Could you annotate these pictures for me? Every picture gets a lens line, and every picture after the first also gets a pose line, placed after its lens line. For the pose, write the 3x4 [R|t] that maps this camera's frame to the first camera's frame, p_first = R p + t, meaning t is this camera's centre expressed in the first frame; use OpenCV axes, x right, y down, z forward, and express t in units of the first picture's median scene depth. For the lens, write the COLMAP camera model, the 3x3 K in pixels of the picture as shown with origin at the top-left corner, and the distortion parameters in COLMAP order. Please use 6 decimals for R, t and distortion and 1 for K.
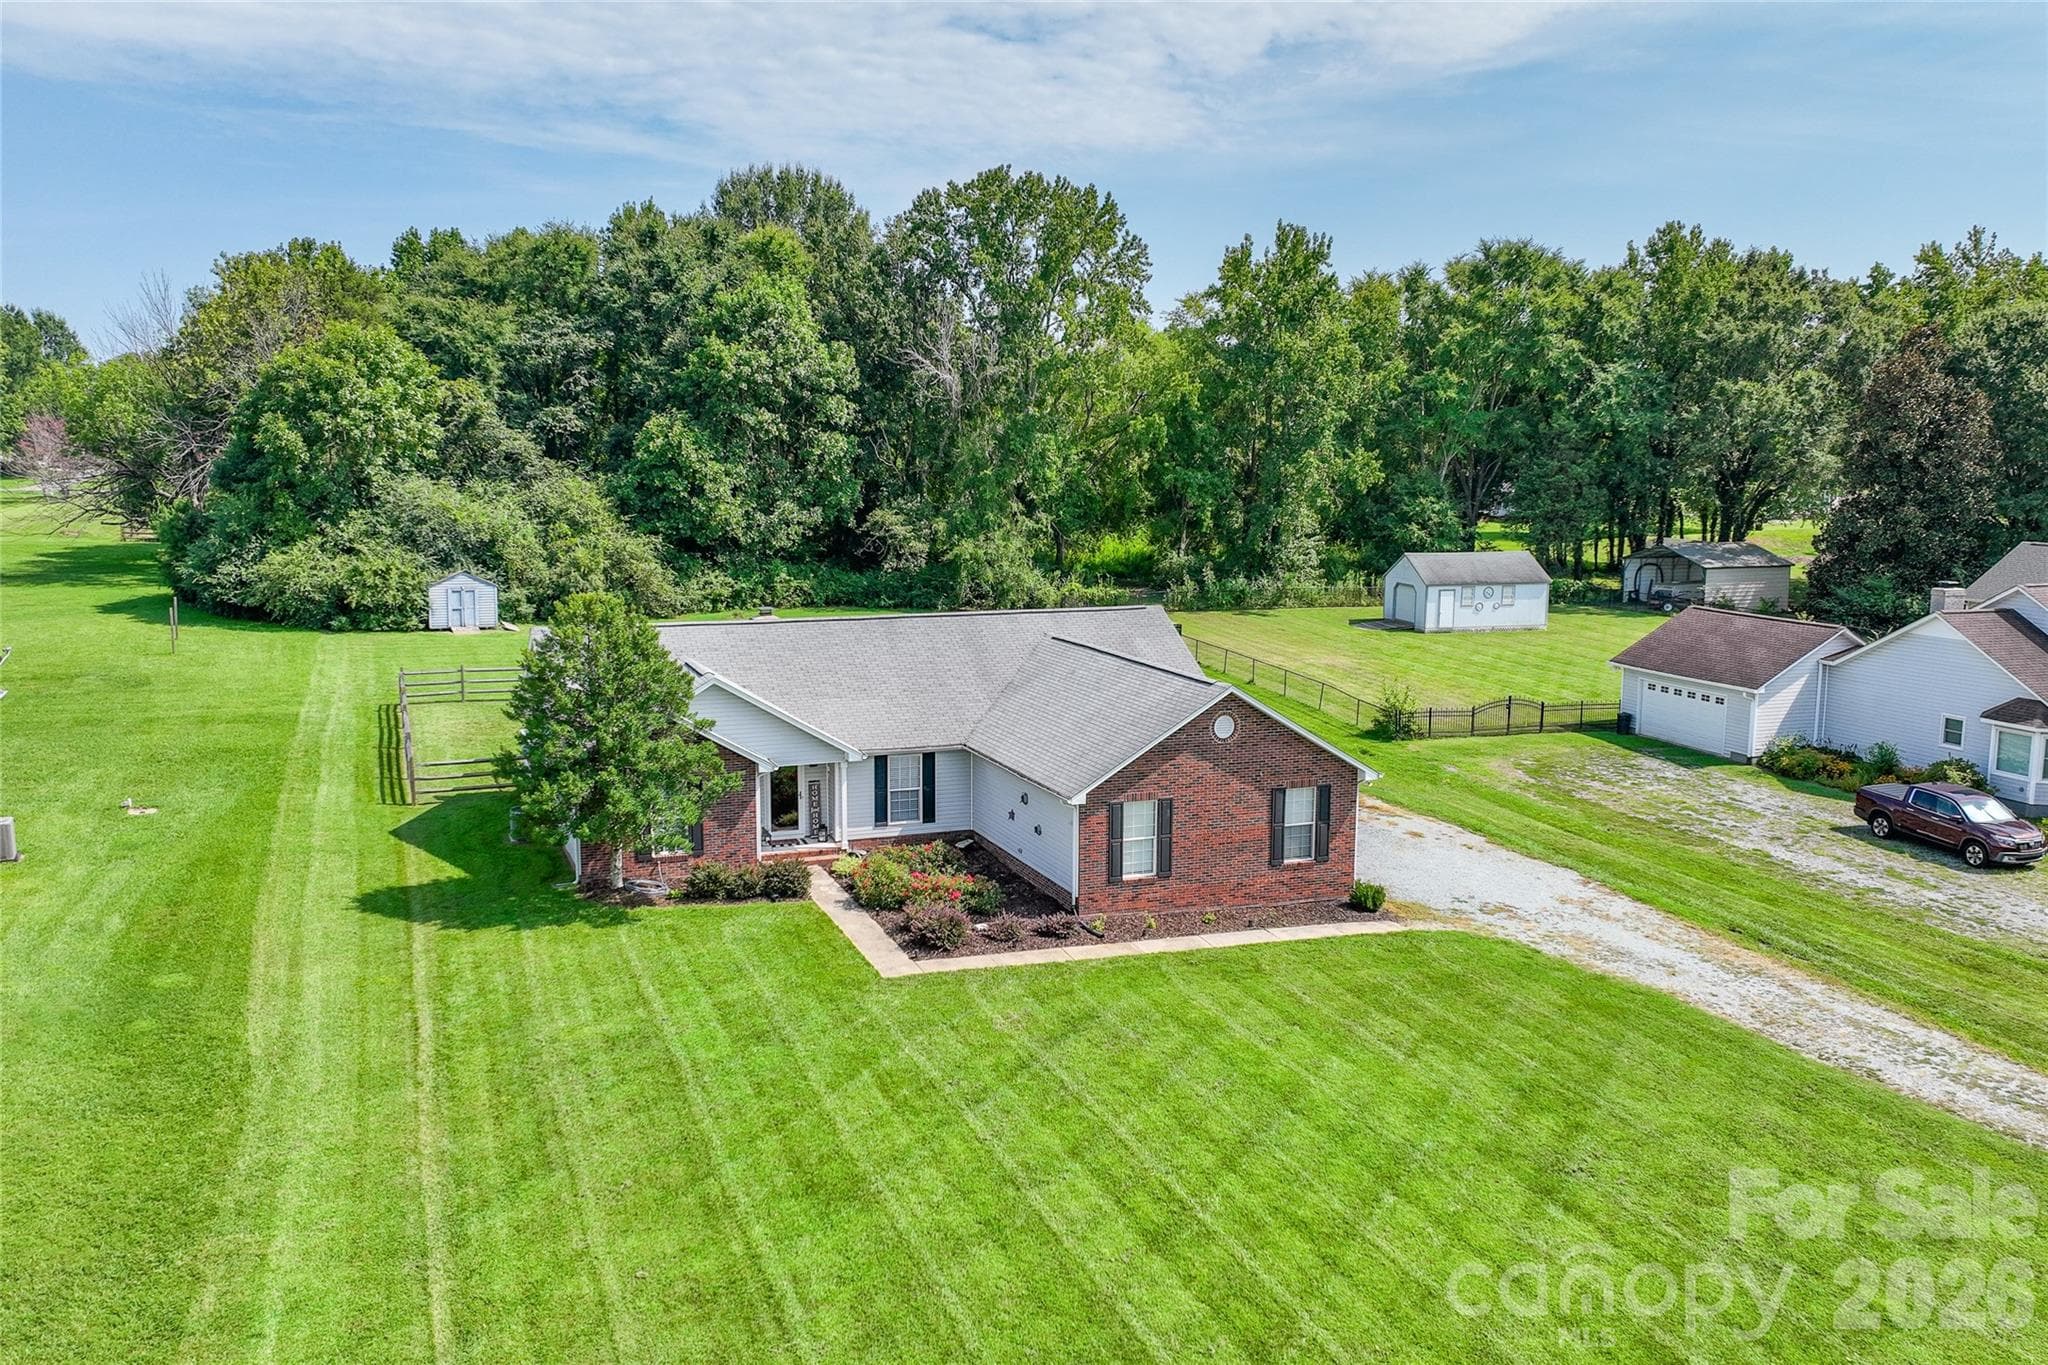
lens RADIAL K [[1703.0, 0, 1024.0], [0, 1703.0, 682.5], [0, 0, 1]] dist [0.003823, -0.009804]
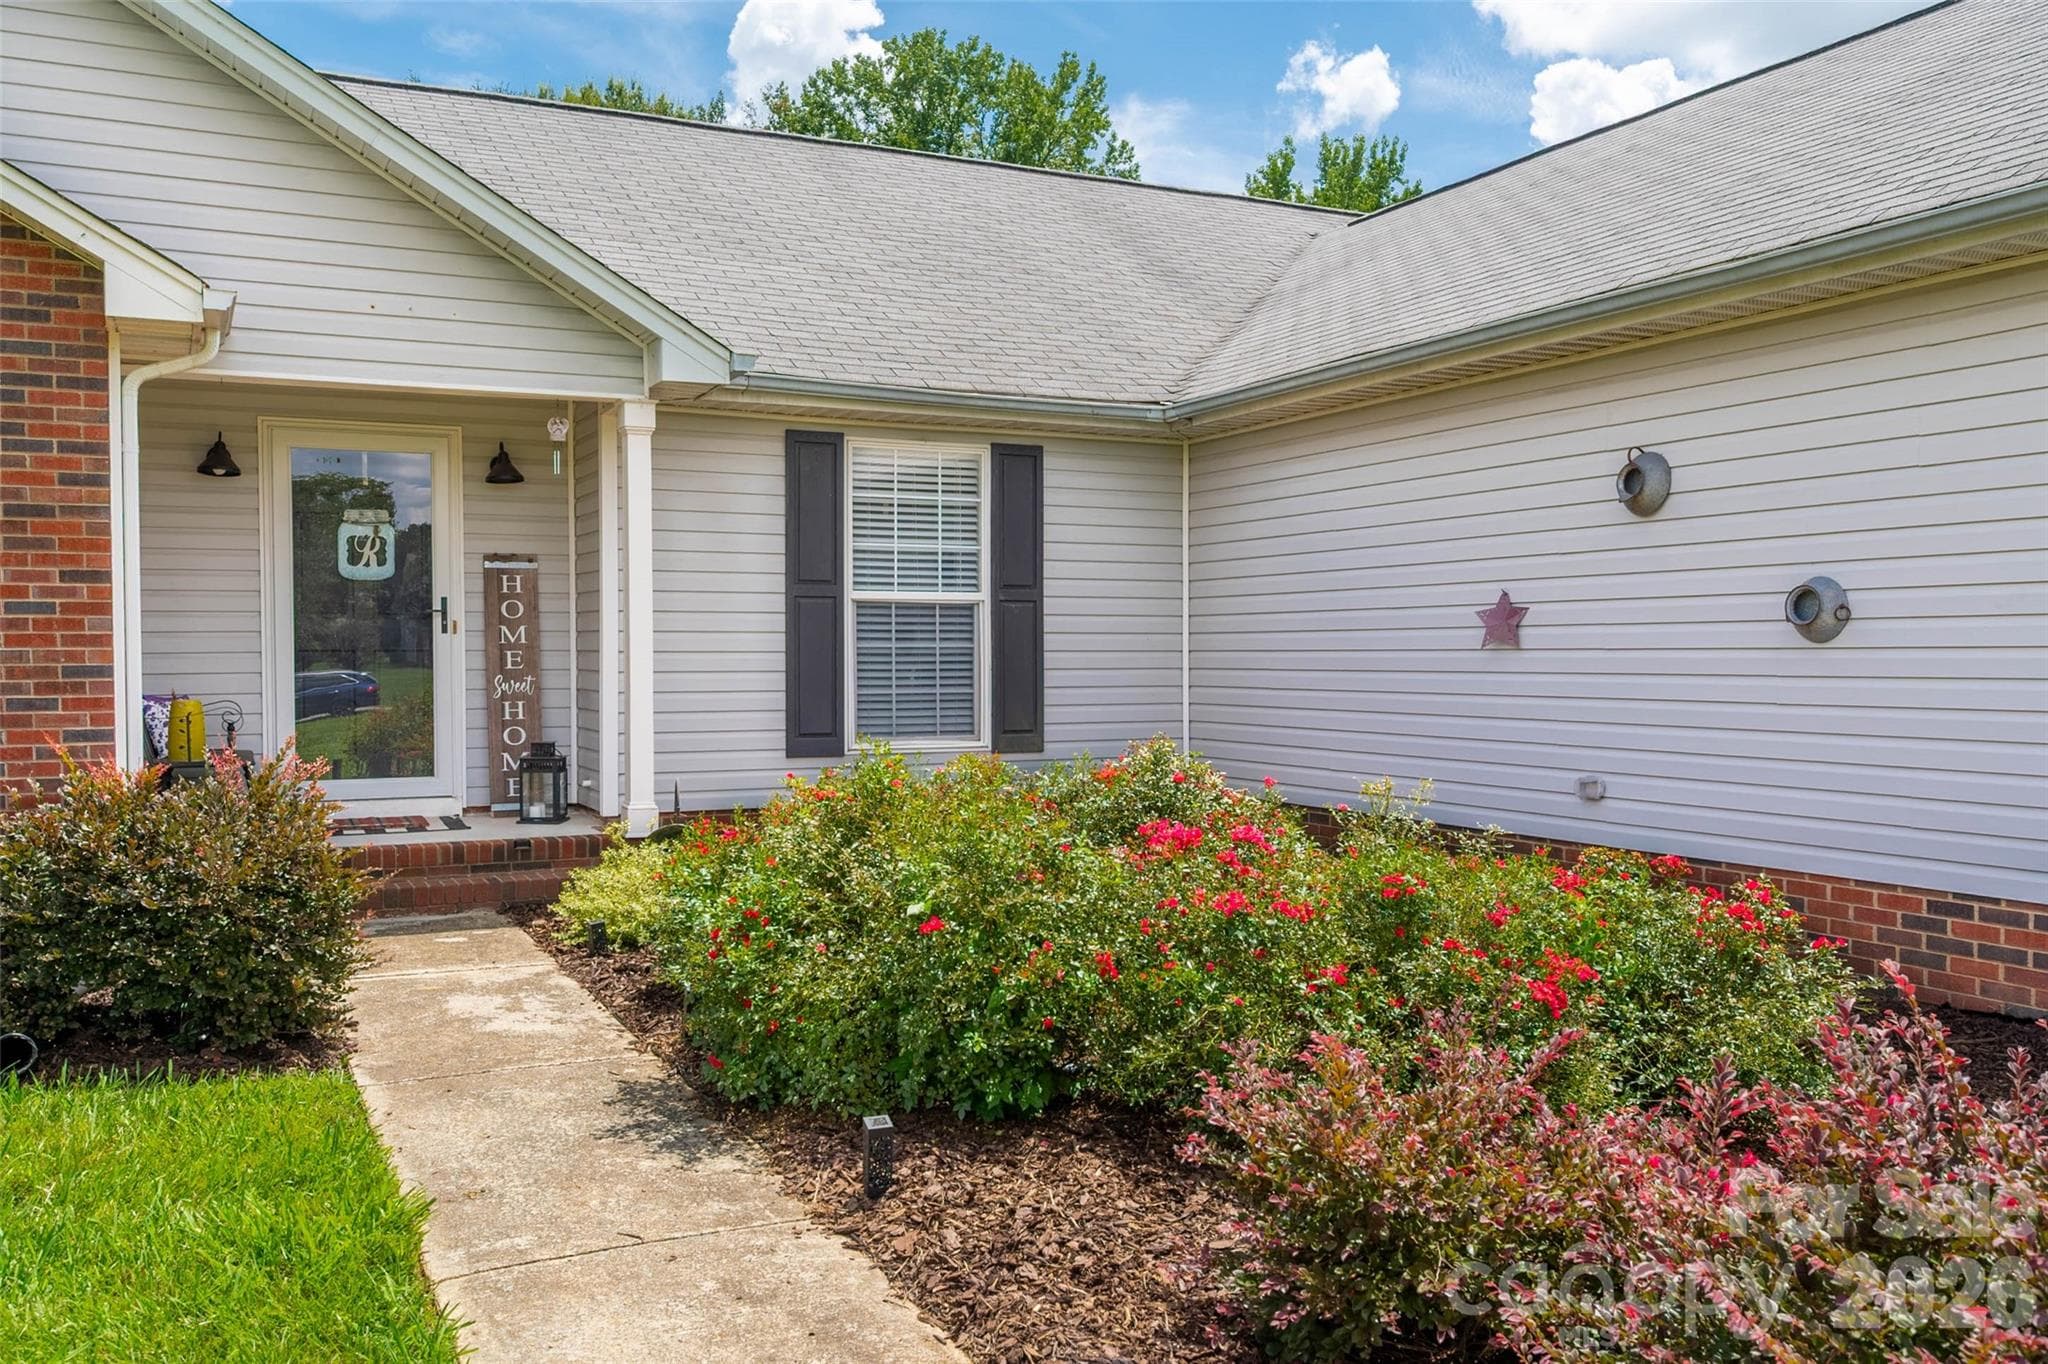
lens RADIAL K [[1703.0, 0, 1024.0], [0, 1703.0, 682.0], [0, 0, 1]] dist [0.003823, -0.009804]
pose [[0.996645, -0.005333, 0.081671, -0.041482], [0.016222, 0.990950, -0.133251, 0.058277], [-0.080221, 0.134128, 0.987712, 0.431675]]
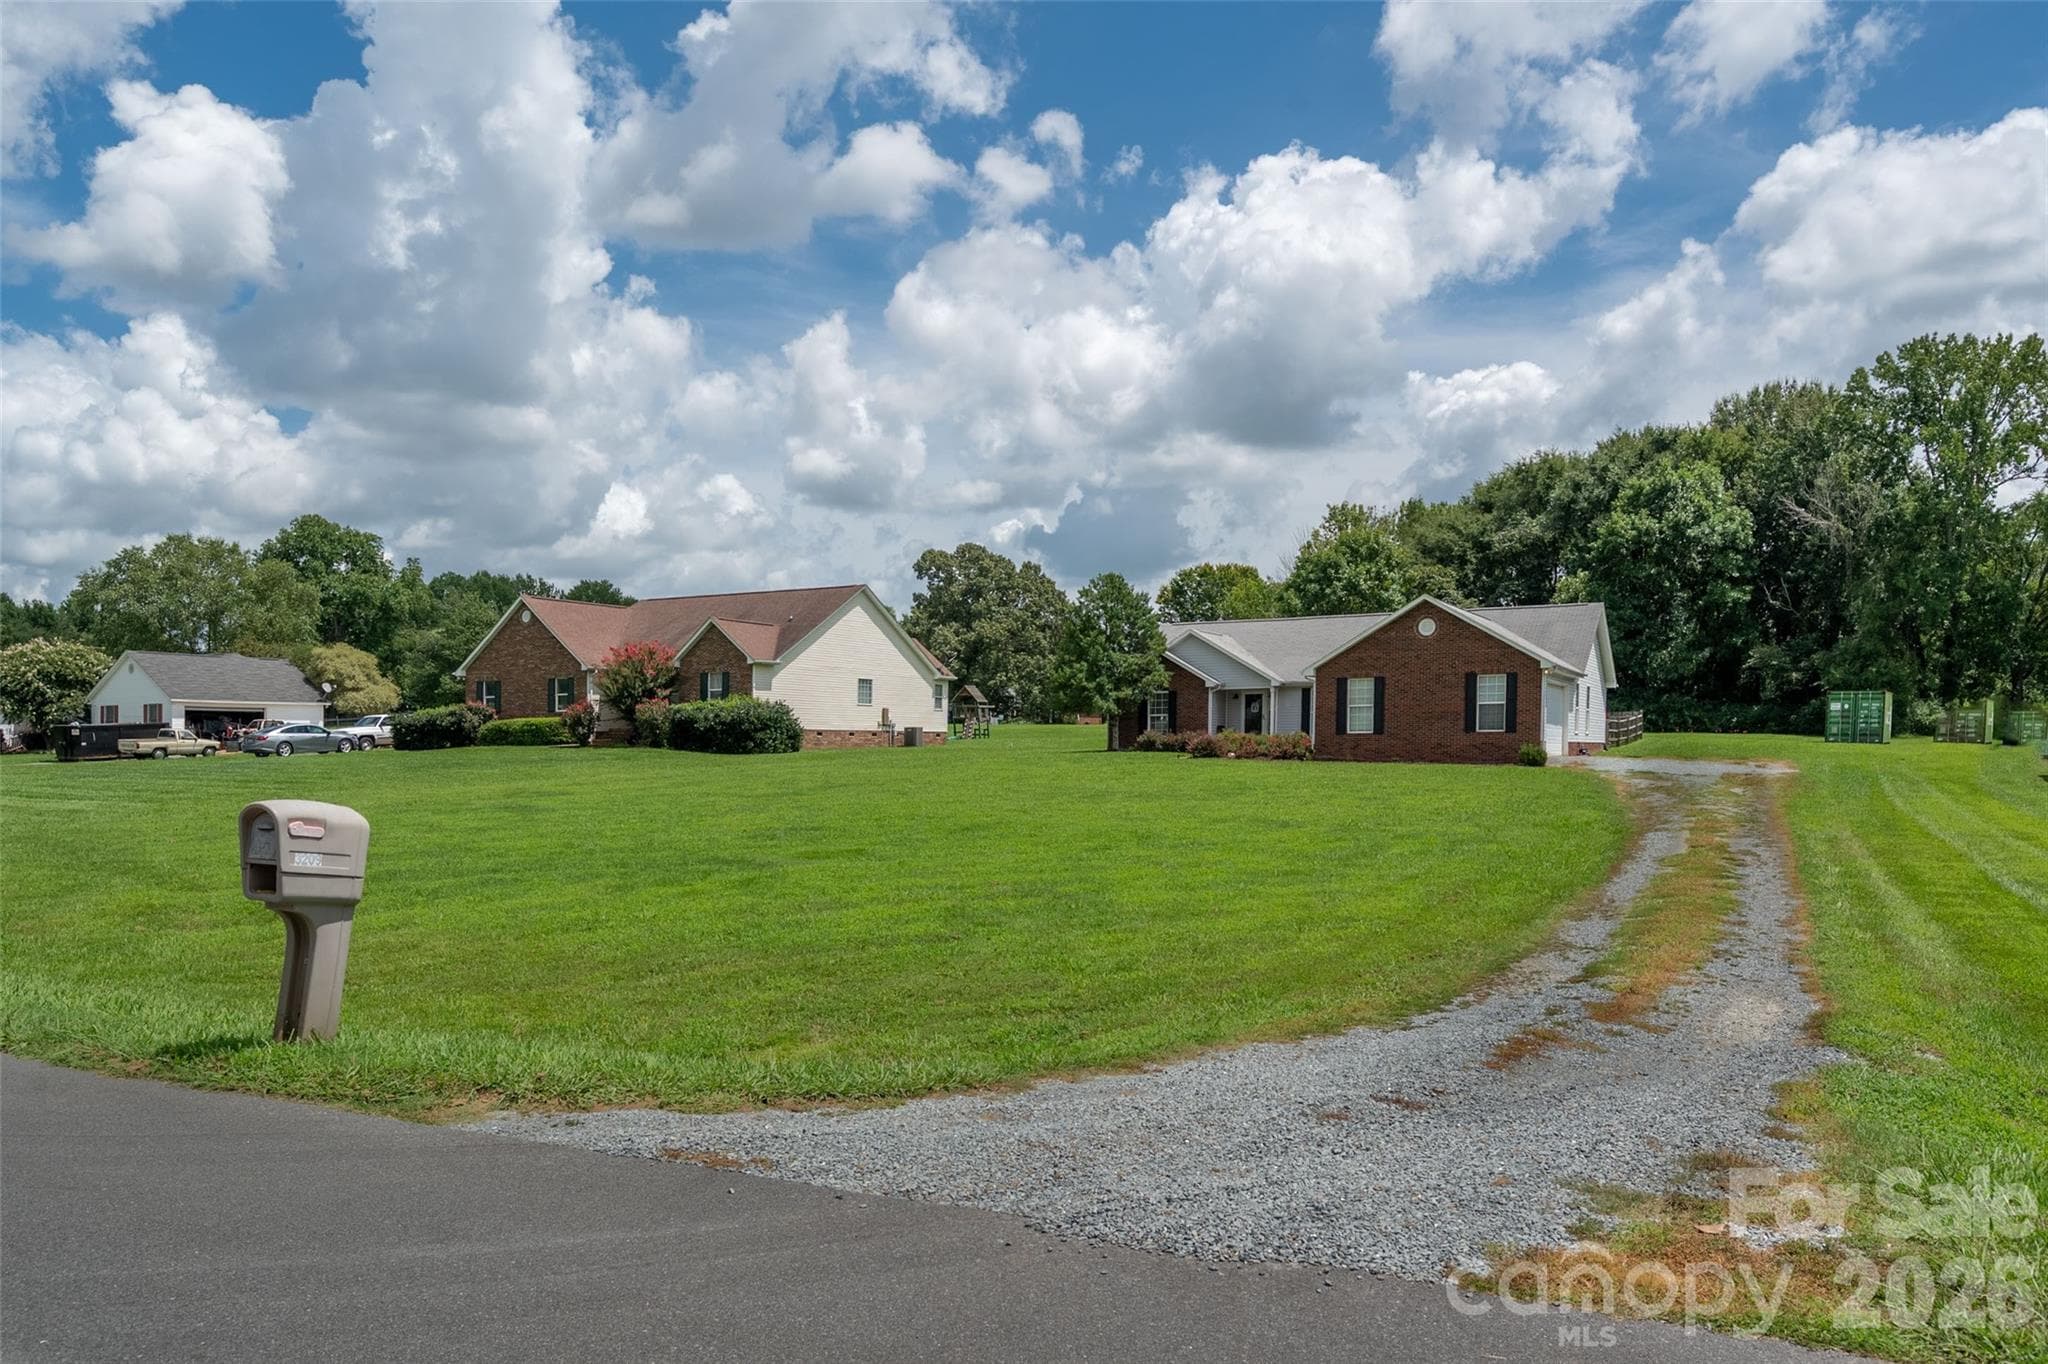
lens RADIAL K [[1524.7, 0, 1036.3], [0, 1524.7, 740.1], [0, 0, 1]] dist [-0.000527, 0.001247]
pose [[0.660160, -0.013302, -0.751008, 0.417520], [-0.104840, 0.988424, -0.109665, 0.142335], [0.743773, 0.151132, 0.651123, -0.017603]]
